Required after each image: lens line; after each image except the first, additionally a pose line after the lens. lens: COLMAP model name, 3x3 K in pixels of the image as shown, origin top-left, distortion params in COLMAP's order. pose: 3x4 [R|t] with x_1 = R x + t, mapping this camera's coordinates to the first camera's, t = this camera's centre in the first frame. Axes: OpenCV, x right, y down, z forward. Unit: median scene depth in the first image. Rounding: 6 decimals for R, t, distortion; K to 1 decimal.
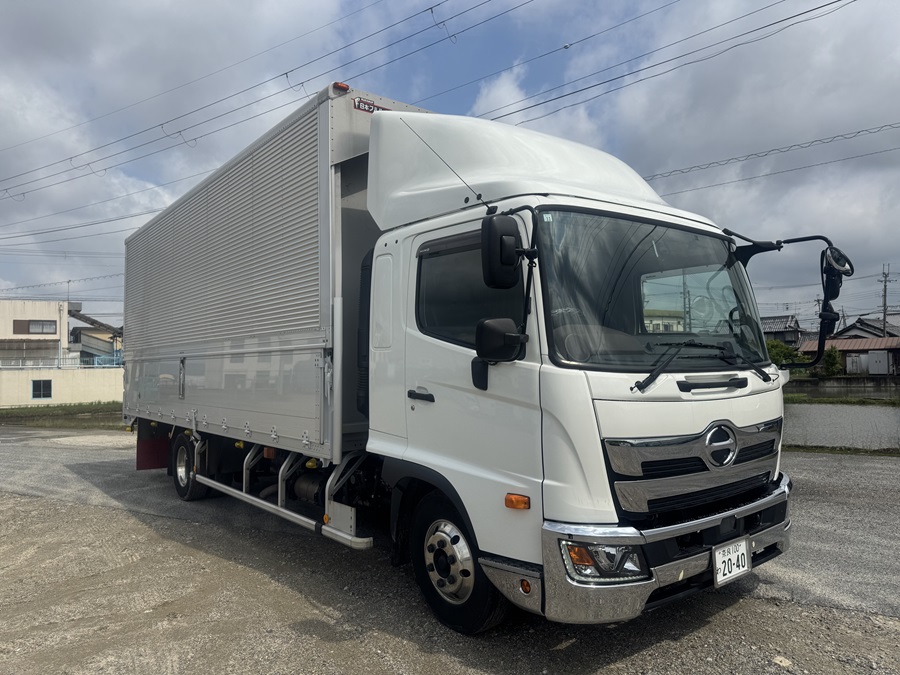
lens RADIAL K [[633.1, 0, 450.0], [0, 633.1, 337.5], [0, 0, 1]] dist [0.008850, 0.001518]
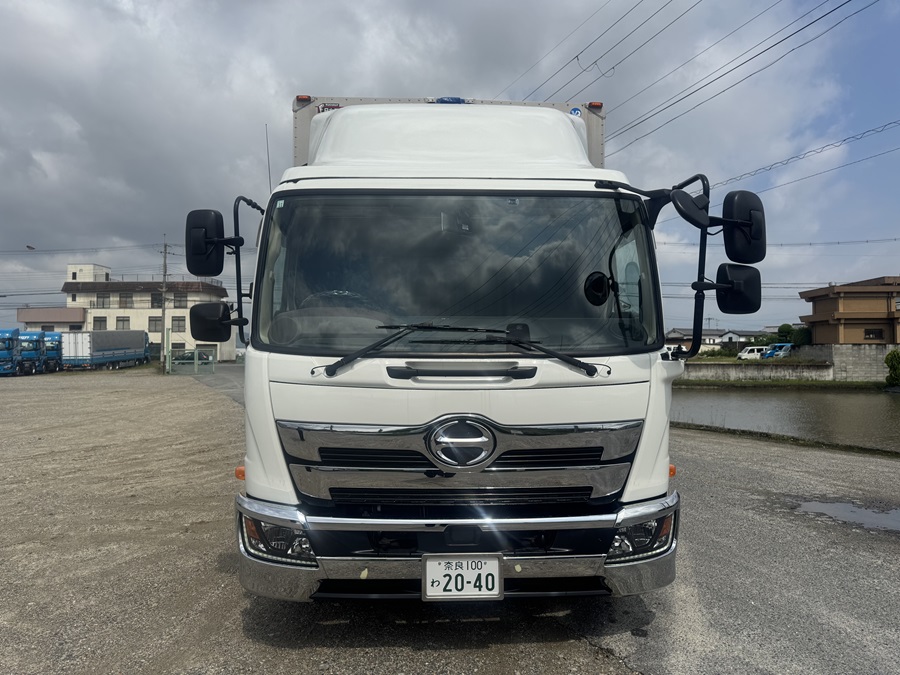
lens RADIAL K [[604.8, 0, 444.9], [0, 604.8, 346.2], [0, 0, 1]] dist [0.083026, -0.093484]
pose [[0.810778, 0.011262, -0.585245, 0.906736], [0.009580, 0.999426, 0.032504, 0.010819], [0.585275, -0.031960, 0.810205, 0.324189]]
